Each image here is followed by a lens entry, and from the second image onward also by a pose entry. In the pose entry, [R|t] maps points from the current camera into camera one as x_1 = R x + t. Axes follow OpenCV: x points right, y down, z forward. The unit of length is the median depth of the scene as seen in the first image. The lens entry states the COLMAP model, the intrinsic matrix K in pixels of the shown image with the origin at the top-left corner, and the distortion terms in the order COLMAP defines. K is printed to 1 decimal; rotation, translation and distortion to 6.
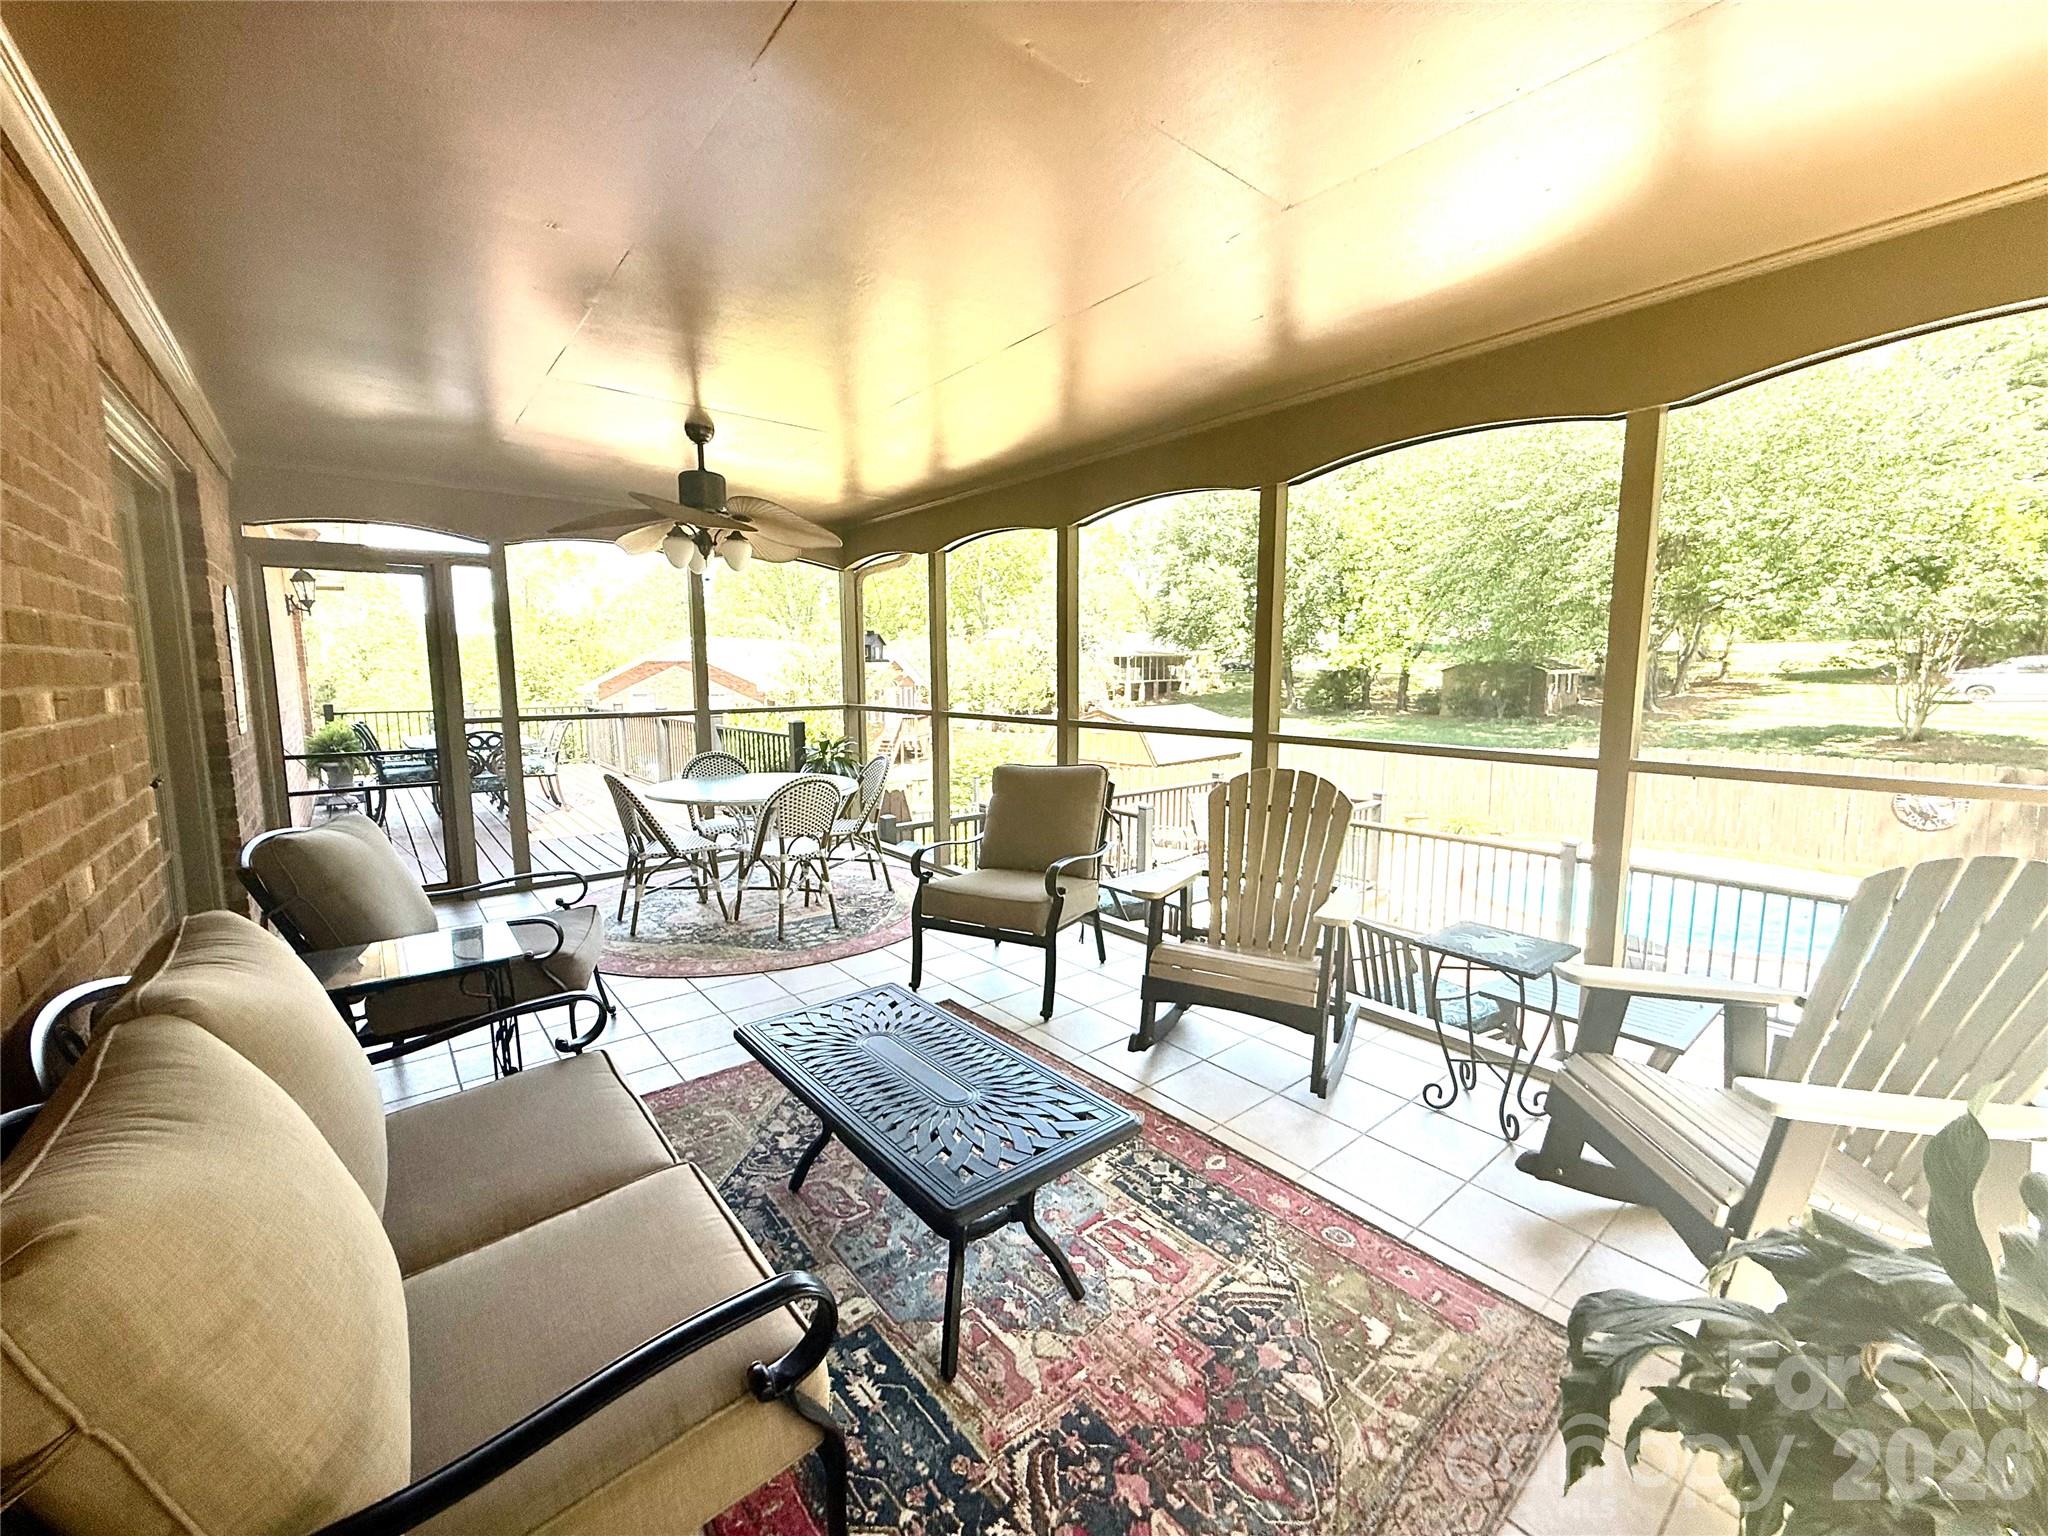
lens RADIAL K [[818.0, 0, 1022.3], [0, 818.0, 766.3], [0, 0, 1]] dist [-0.011052, 0.000051]
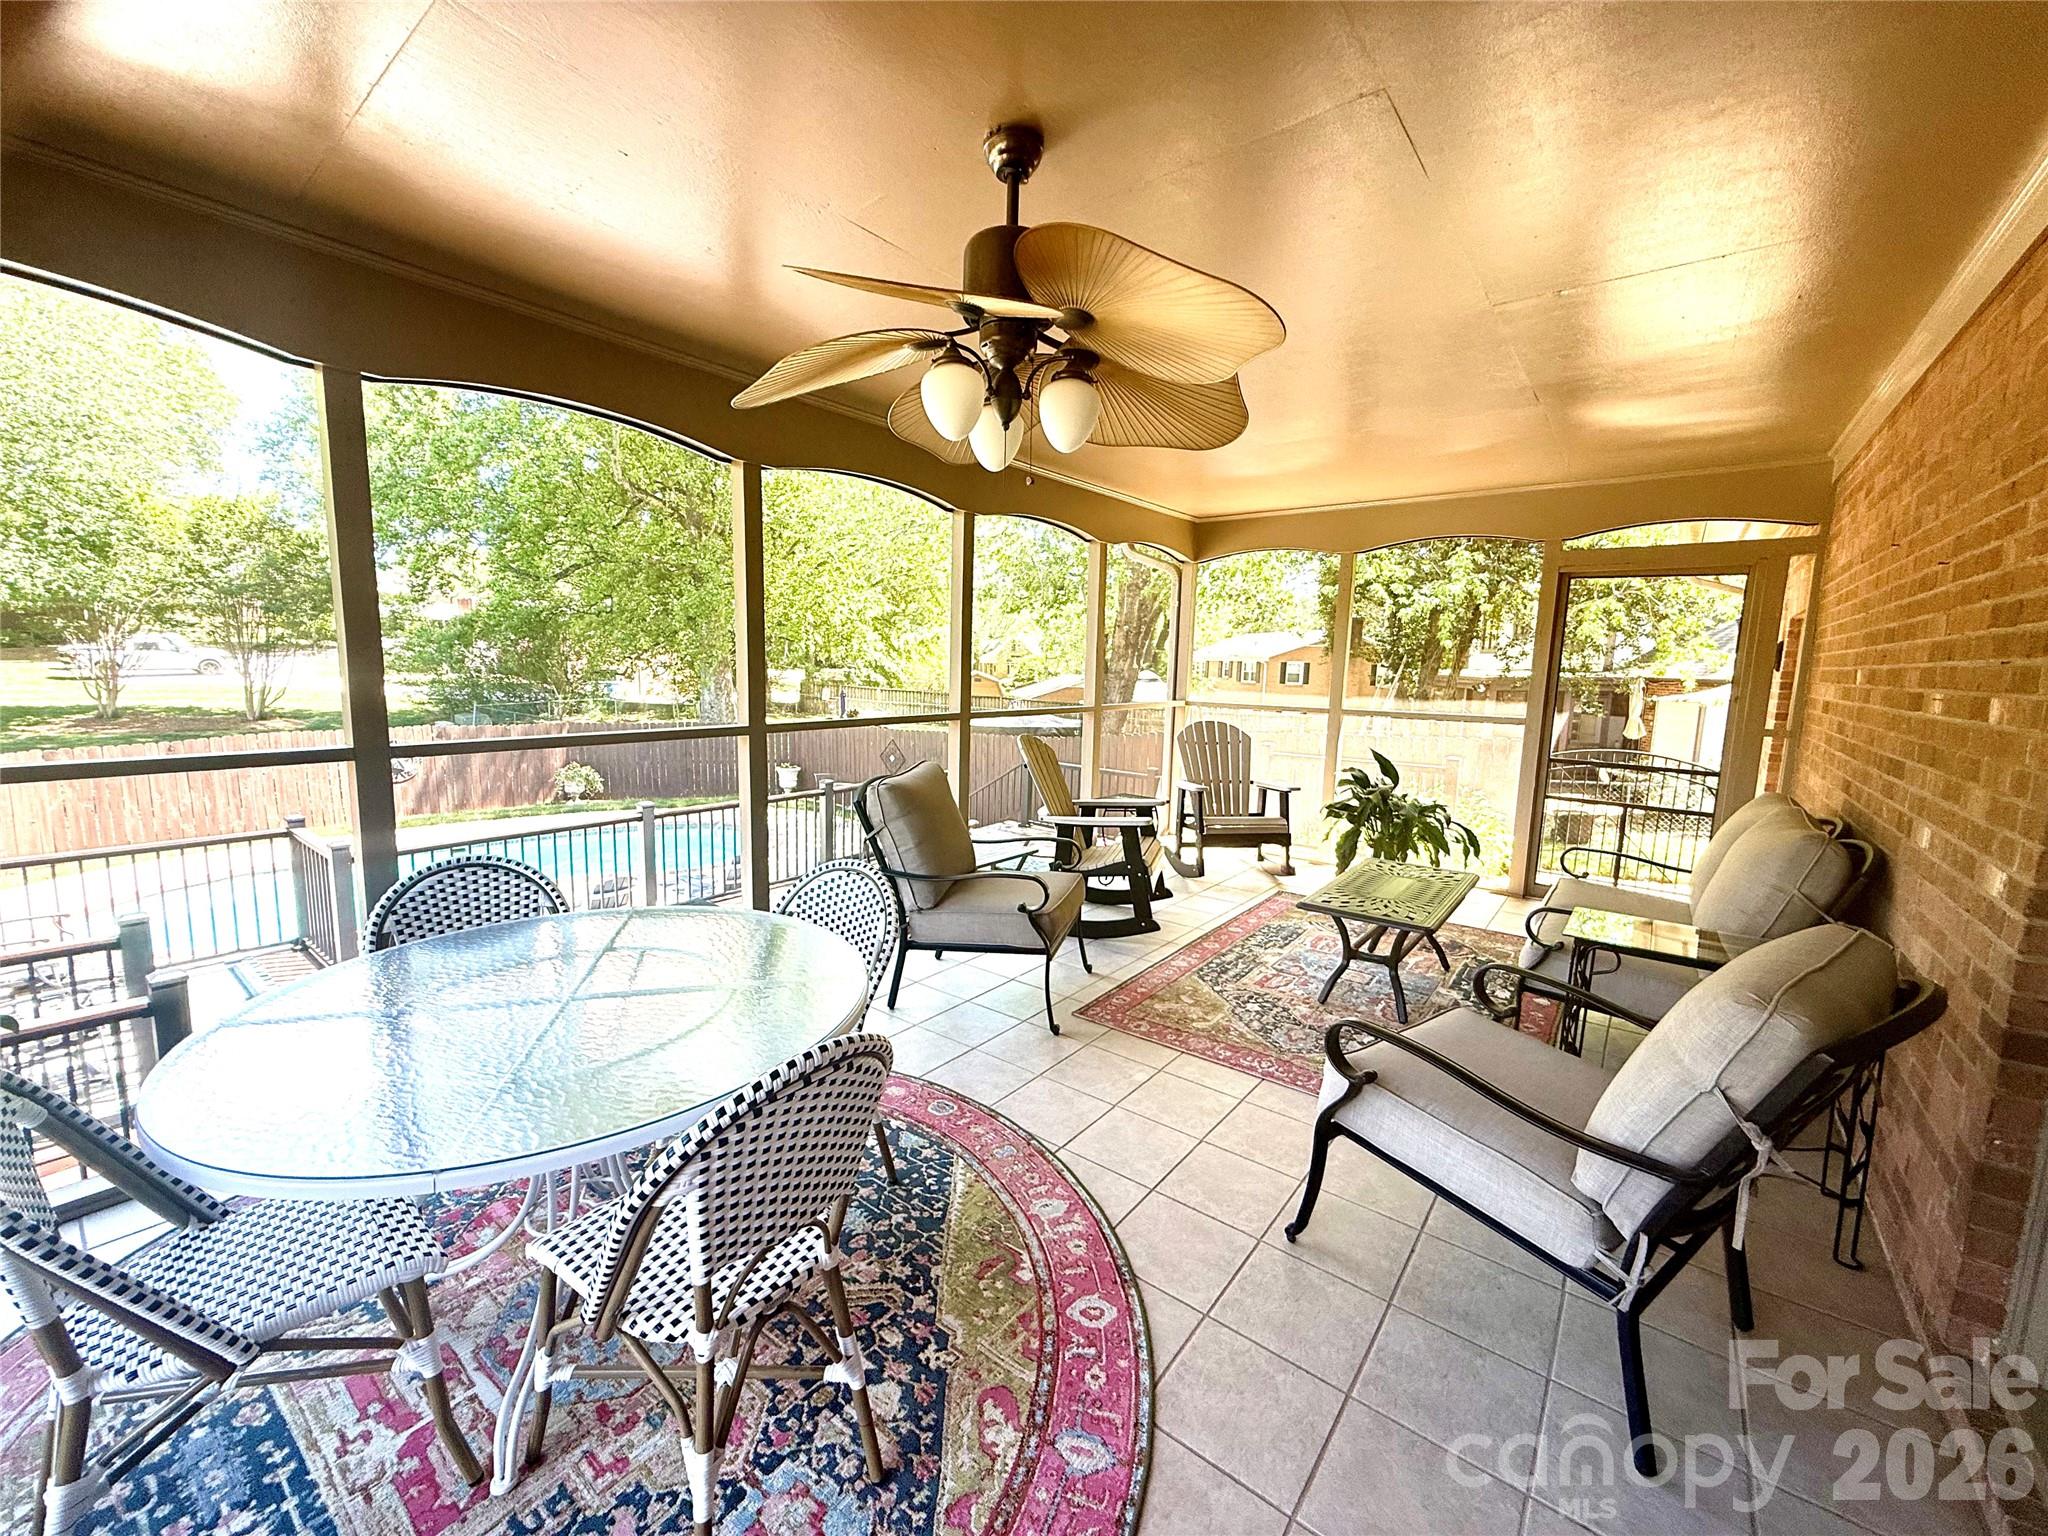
lens RADIAL K [[818.0, 0, 1019.7], [0, 818.0, 765.7], [0, 0, 1]] dist [-0.011052, 0.000051]
pose [[-0.209909, -0.128101, 0.969293, -0.583564], [0.099382, 0.983449, 0.151494, -0.084492], [-0.972657, 0.128130, -0.193704, 0.746778]]
